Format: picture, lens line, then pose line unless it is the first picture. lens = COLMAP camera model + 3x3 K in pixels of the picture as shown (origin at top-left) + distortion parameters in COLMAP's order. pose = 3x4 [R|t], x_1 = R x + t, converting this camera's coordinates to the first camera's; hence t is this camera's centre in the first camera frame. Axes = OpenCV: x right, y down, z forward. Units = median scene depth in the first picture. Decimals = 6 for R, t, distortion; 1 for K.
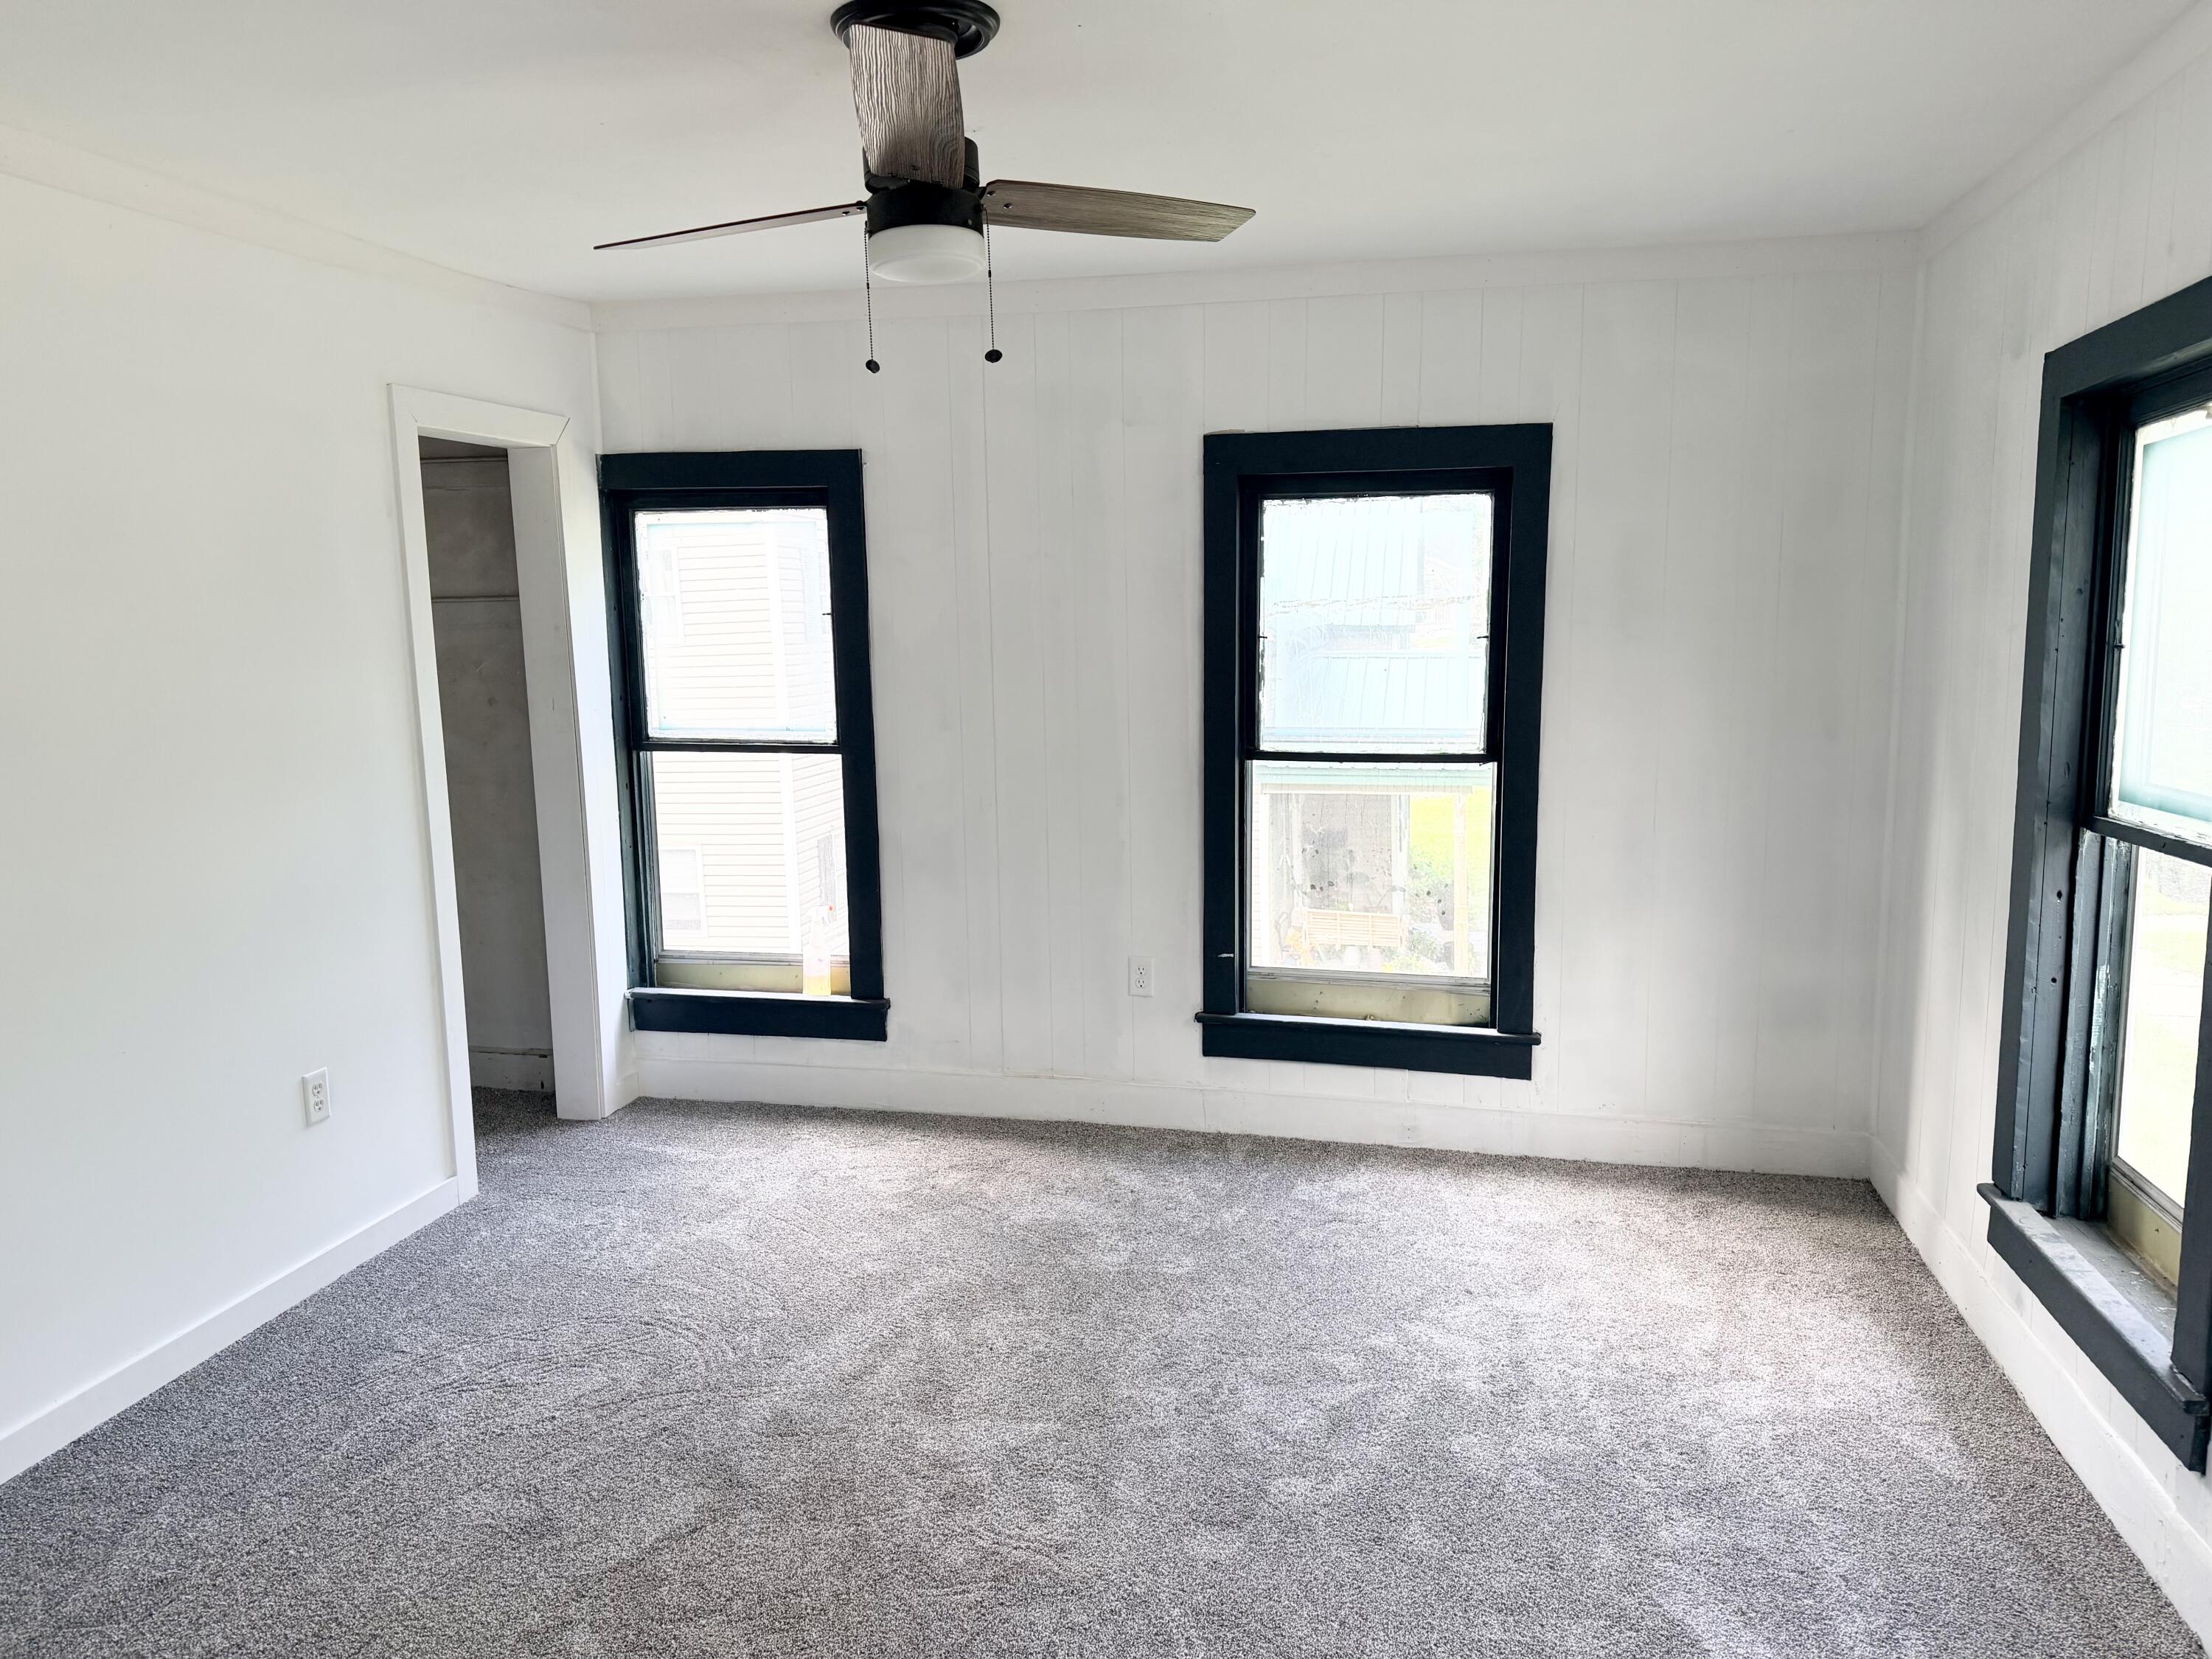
lens RADIAL K [[1582.0, 0, 1106.0], [0, 1582.0, 829.5], [0, 0, 1]] dist [0.130673, -0.214160]
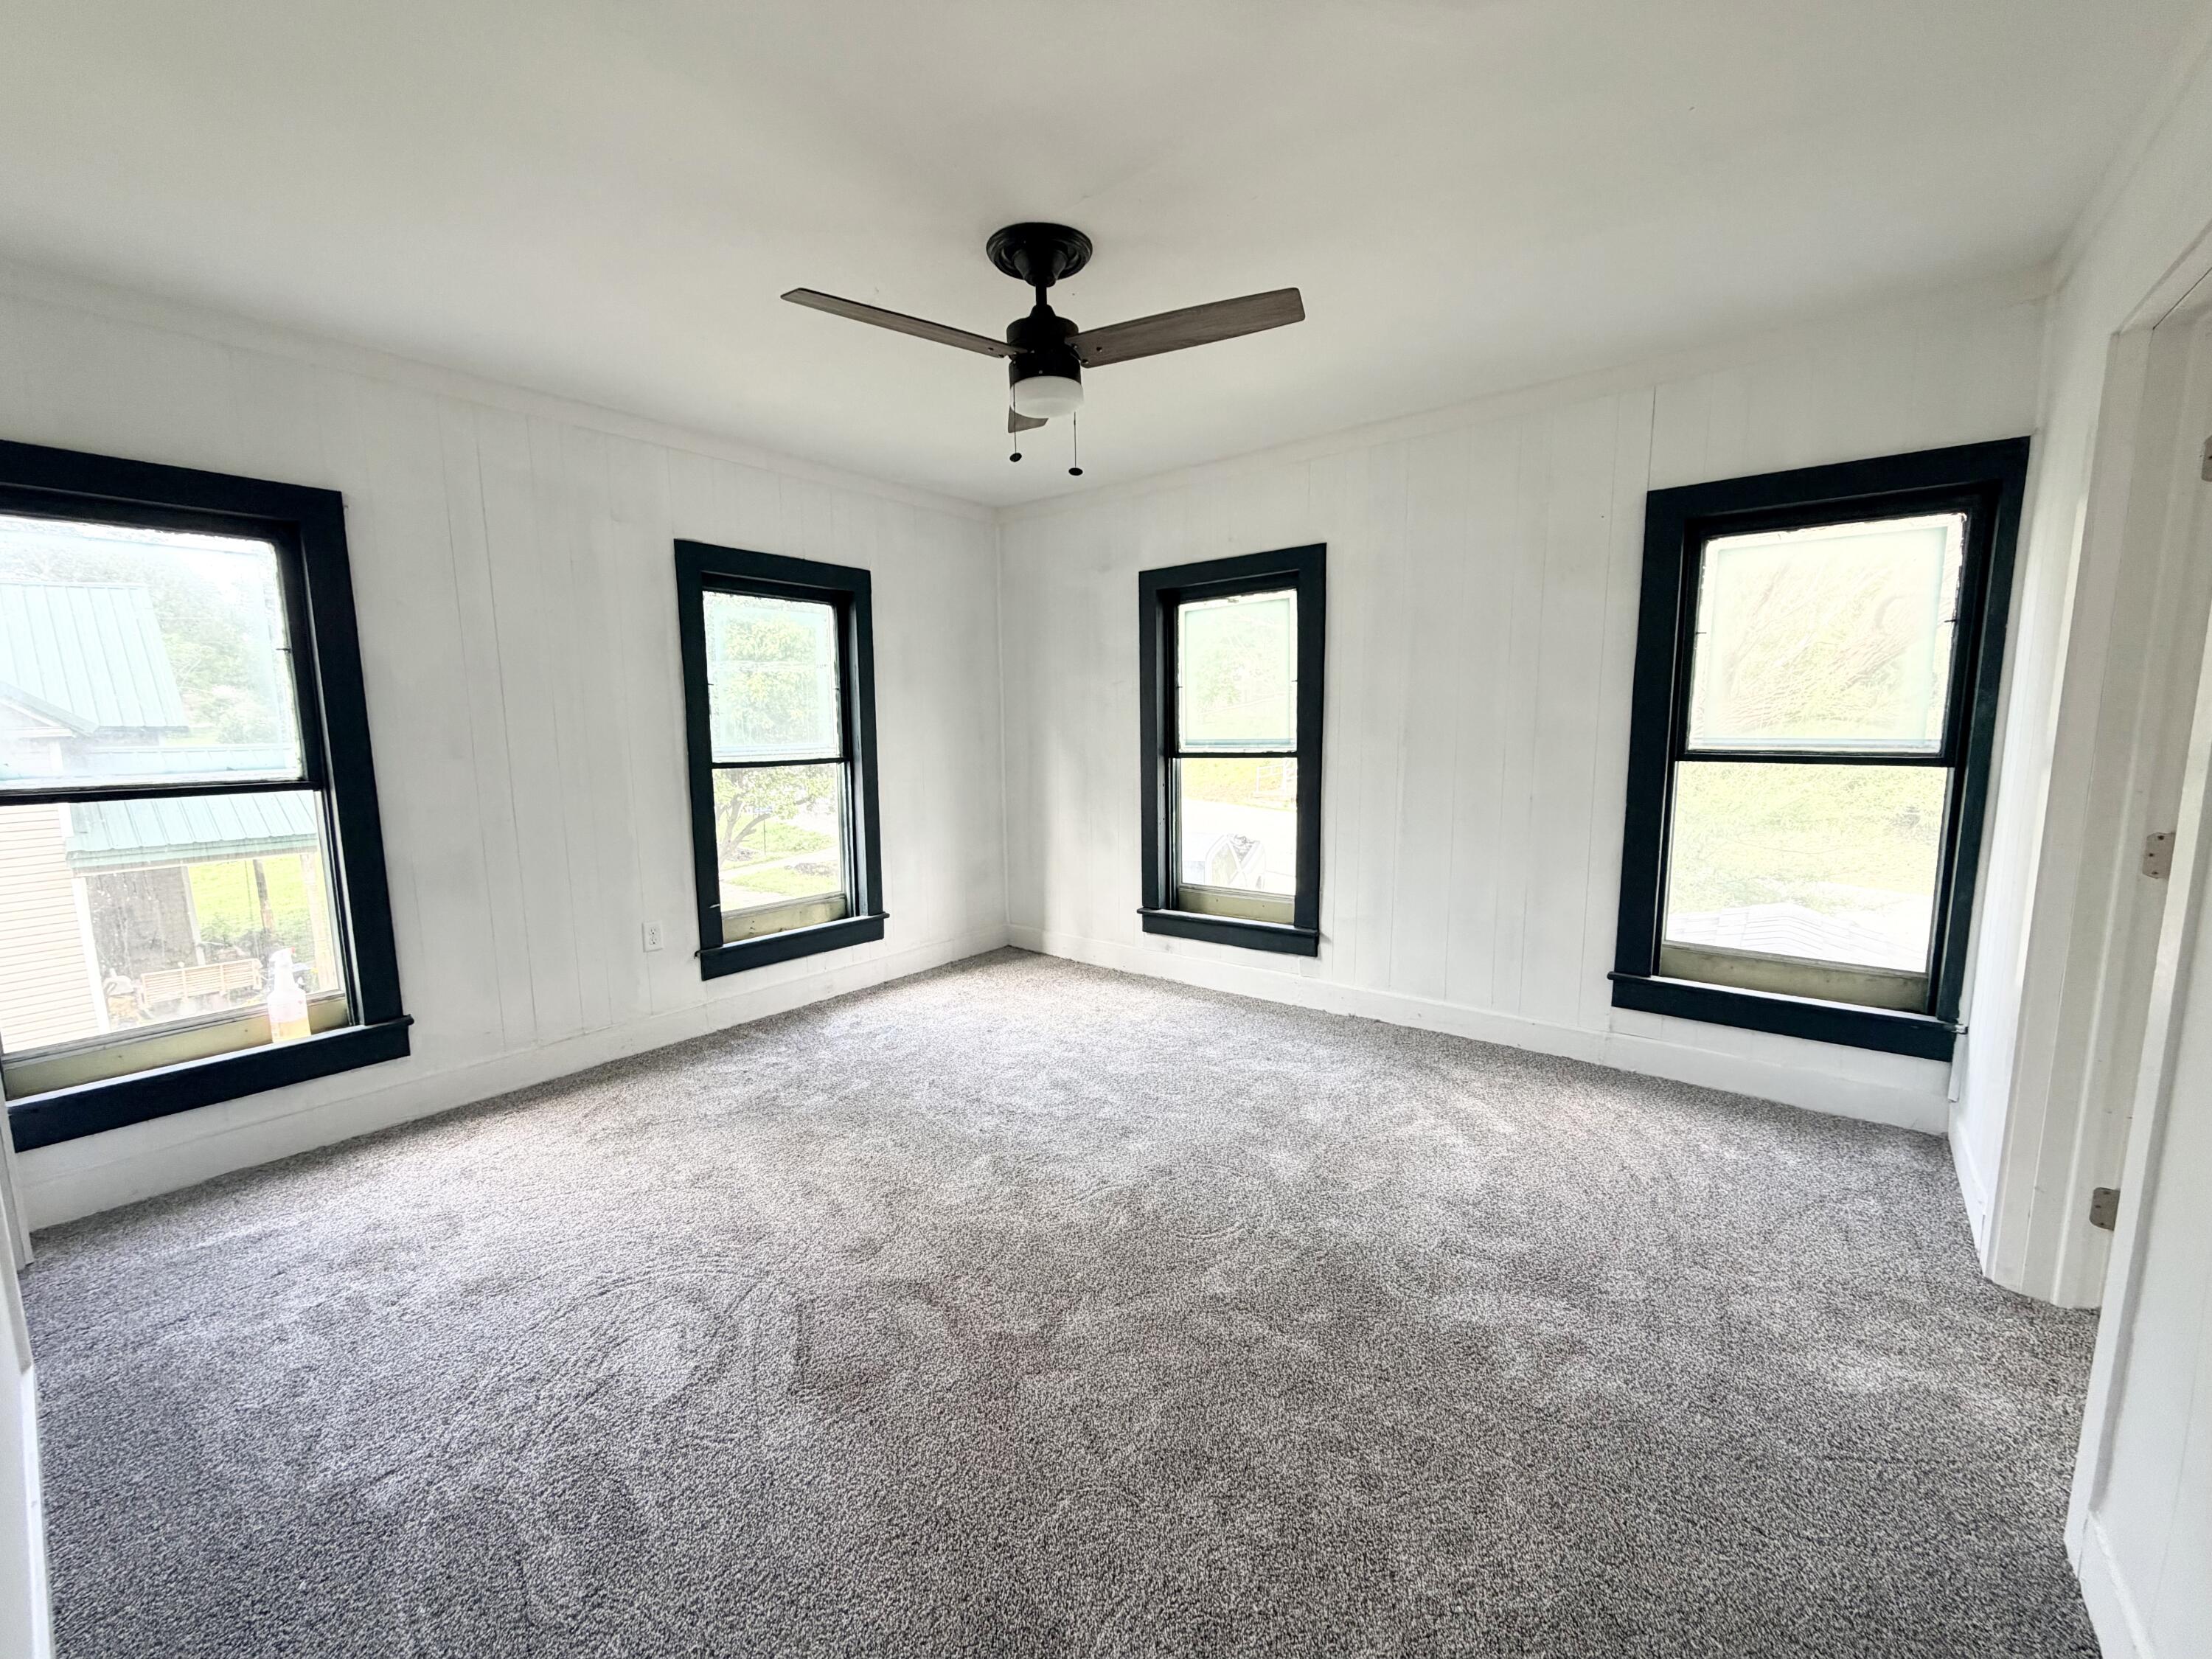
lens RADIAL K [[889.8, 0, 1136.6], [0, 889.8, 832.5], [0, 0, 1]] dist [0.000398, -0.000009]
pose [[0.405896, -0.113287, 0.906871, -0.497757], [0.131682, 0.989183, 0.064632, 0.011949], [-0.904383, 0.093184, 0.416423, 0.316474]]
